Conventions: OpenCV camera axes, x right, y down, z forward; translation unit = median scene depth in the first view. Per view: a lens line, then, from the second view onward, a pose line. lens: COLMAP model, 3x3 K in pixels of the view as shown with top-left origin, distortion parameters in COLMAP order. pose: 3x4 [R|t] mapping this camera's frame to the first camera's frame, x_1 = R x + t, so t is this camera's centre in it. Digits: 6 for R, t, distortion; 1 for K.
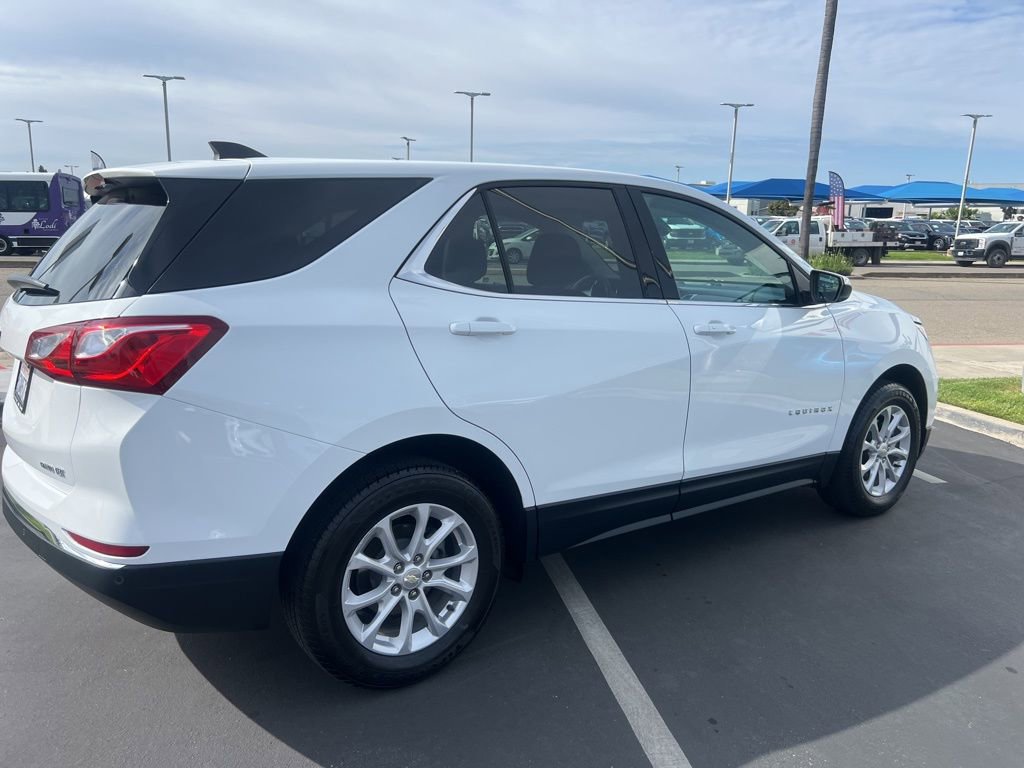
lens RADIAL K [[755.7, 0, 502.2], [0, 755.7, 391.5], [0, 0, 1]] dist [0.060987, -0.069918]
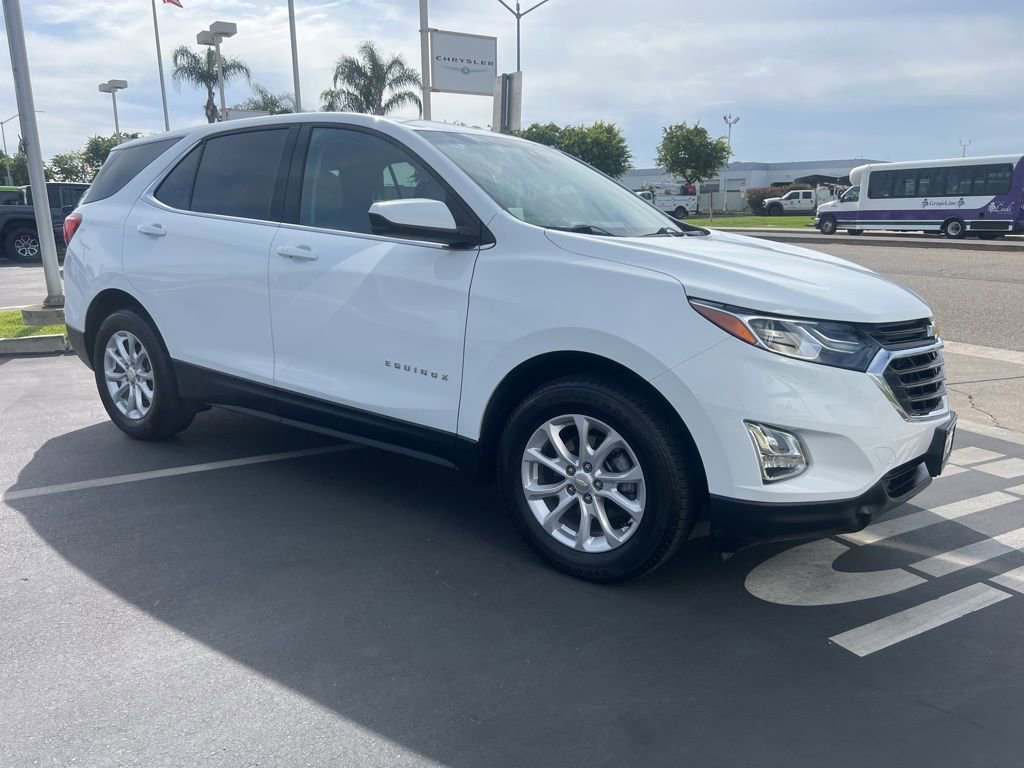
lens RADIAL K [[755.7, 0, 511.2], [0, 755.7, 392.5], [0, 0, 1]] dist [0.060987, -0.069918]
pose [[0.335252, 0.204719, -0.919617, 1.396716], [-0.192247, 0.970433, 0.145946, -0.106261], [0.922305, 0.127865, 0.364697, 0.919695]]
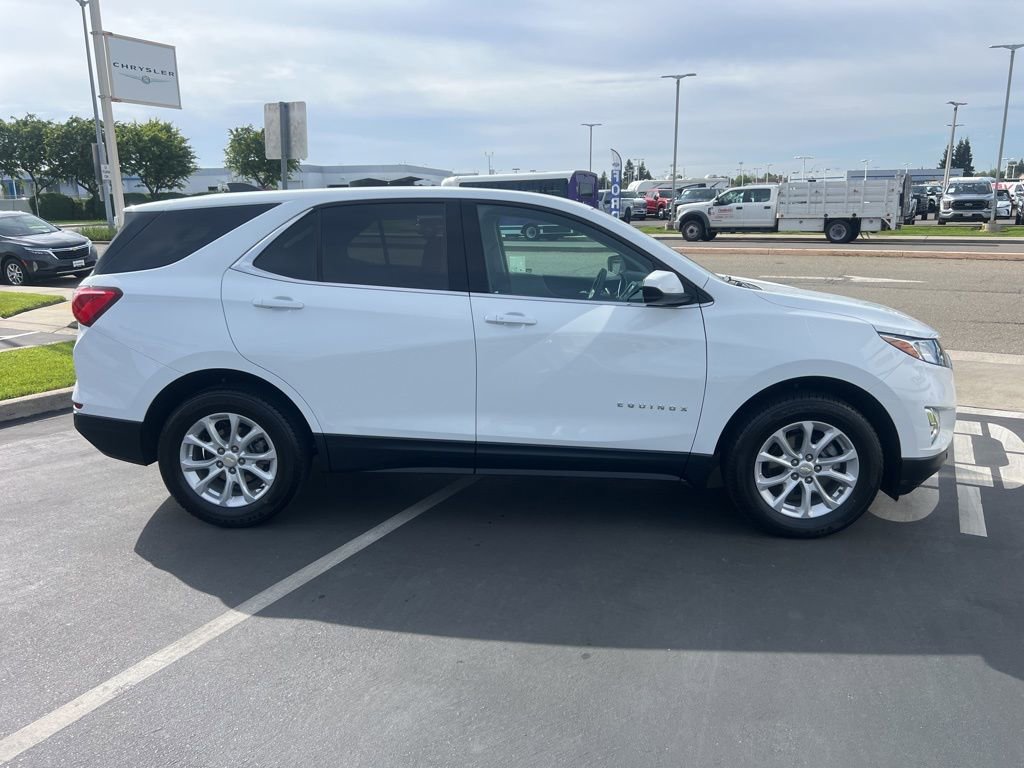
lens RADIAL K [[755.7, 0, 513.0], [0, 755.7, 376.7], [0, 0, 1]] dist [0.060987, -0.069918]
pose [[0.784017, 0.110744, -0.610781, 1.012964], [-0.107716, 0.993301, 0.041833, -0.043101], [0.611322, 0.032993, 0.790694, 0.082431]]
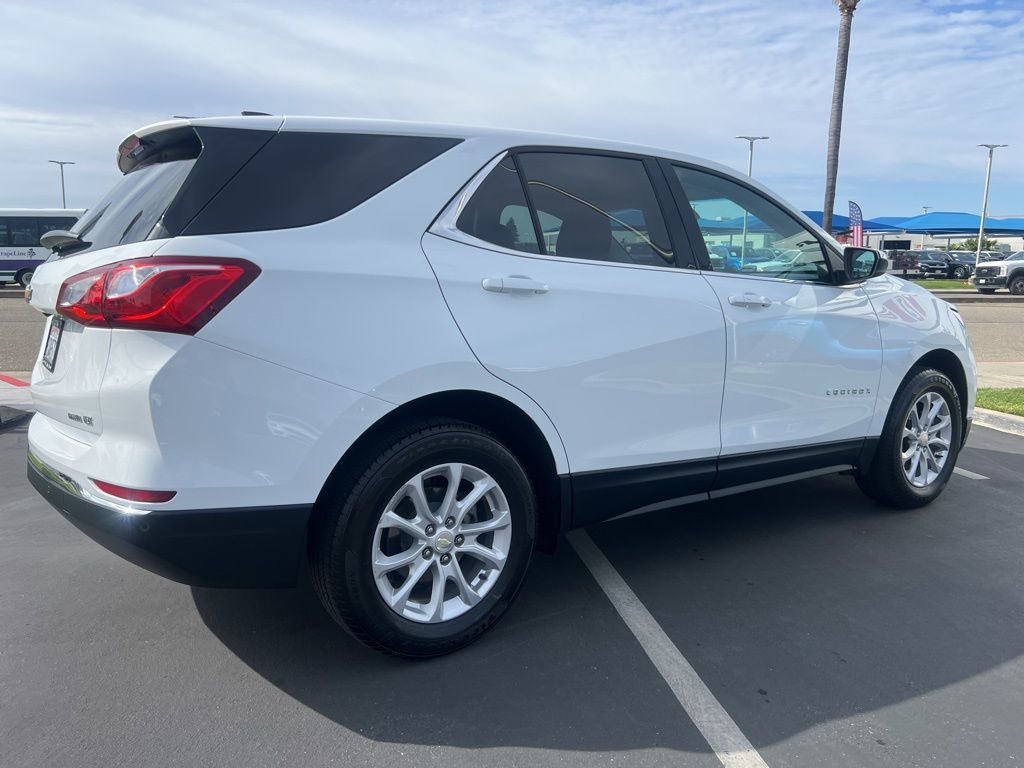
lens RADIAL K [[755.7, 0, 504.7], [0, 755.7, 379.1], [0, 0, 1]] dist [0.060987, -0.069918]
pose [[0.999760, -0.005050, -0.021295, -0.015693], [0.003719, 0.998063, -0.062092, 0.078562], [0.021568, 0.061998, 0.997843, 0.021621]]
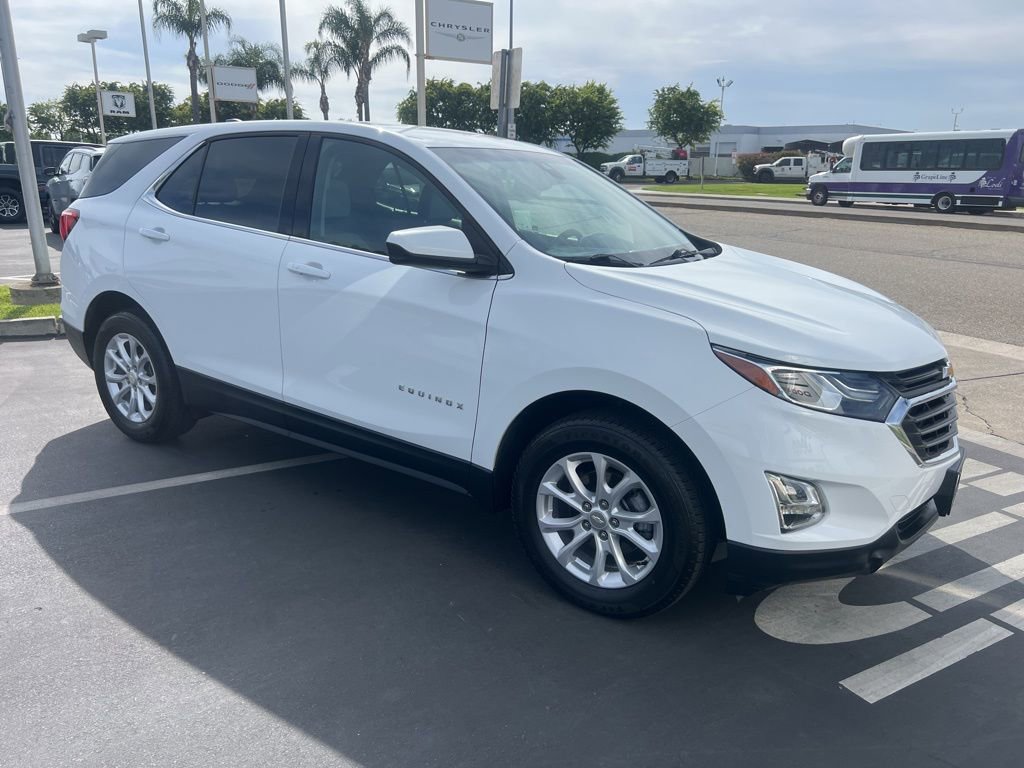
lens RADIAL K [[755.7, 0, 511.2], [0, 755.7, 391.8], [0, 0, 1]] dist [0.060987, -0.069918]
pose [[0.350040, 0.255338, -0.901263, 1.362772], [-0.210693, 0.958940, 0.189848, -0.179753], [0.912732, 0.123436, 0.389466, 0.875257]]
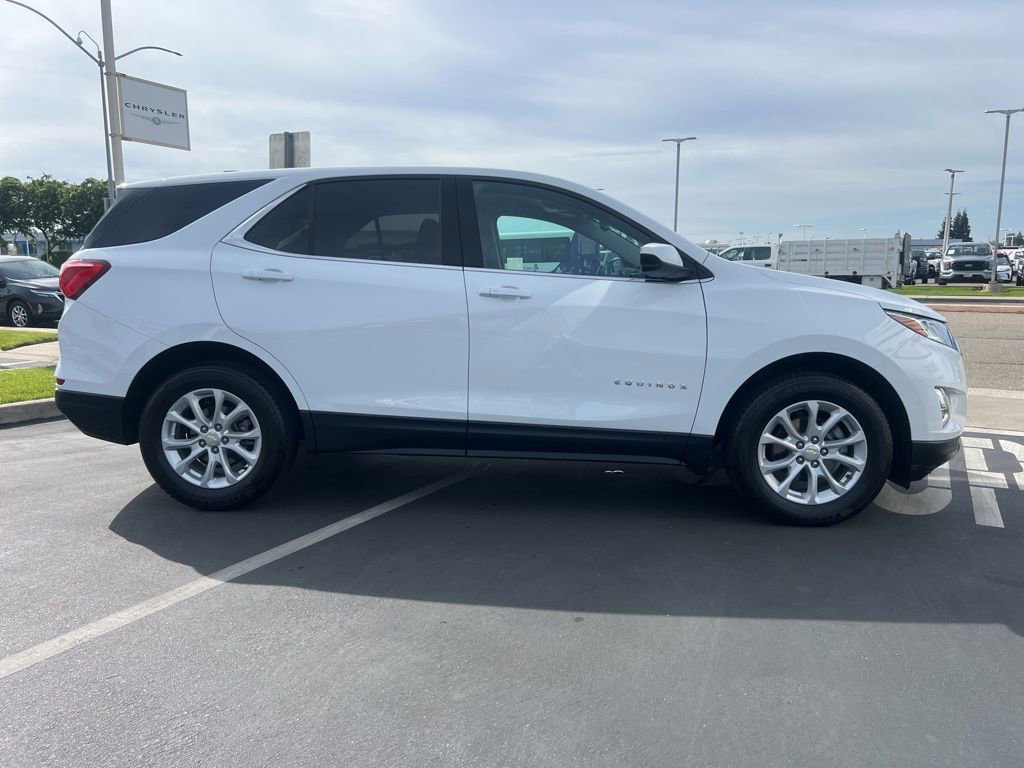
lens RADIAL K [[755.7, 0, 508.2], [0, 755.7, 384.7], [0, 0, 1]] dist [0.060987, -0.069918]
pose [[0.777629, 0.074428, -0.624303, 1.011521], [-0.118902, 0.992459, -0.029785, 0.089947], [0.617378, 0.097393, 0.780614, 0.129242]]
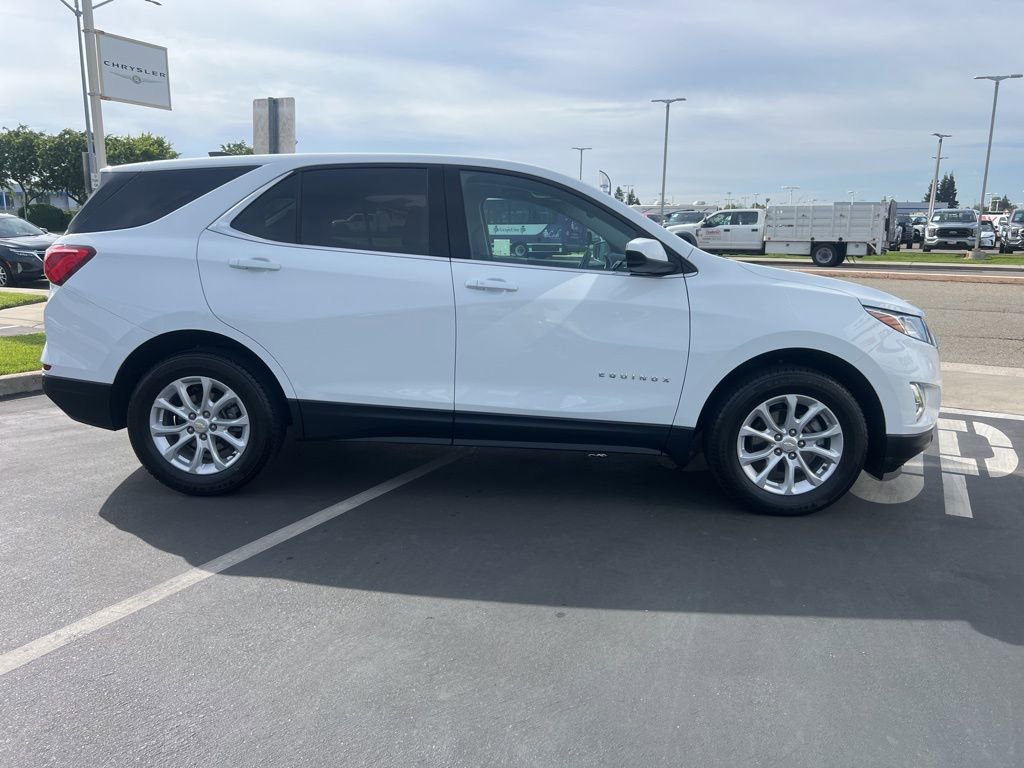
lens RADIAL K [[755.7, 0, 507.3], [0, 755.7, 378.1], [0, 0, 1]] dist [0.060987, -0.069918]
pose [[0.787949, 0.109241, -0.605973, 1.016389], [-0.127777, 0.991723, 0.012634, 0.041364], [0.602337, 0.067474, 0.795385, 0.111668]]
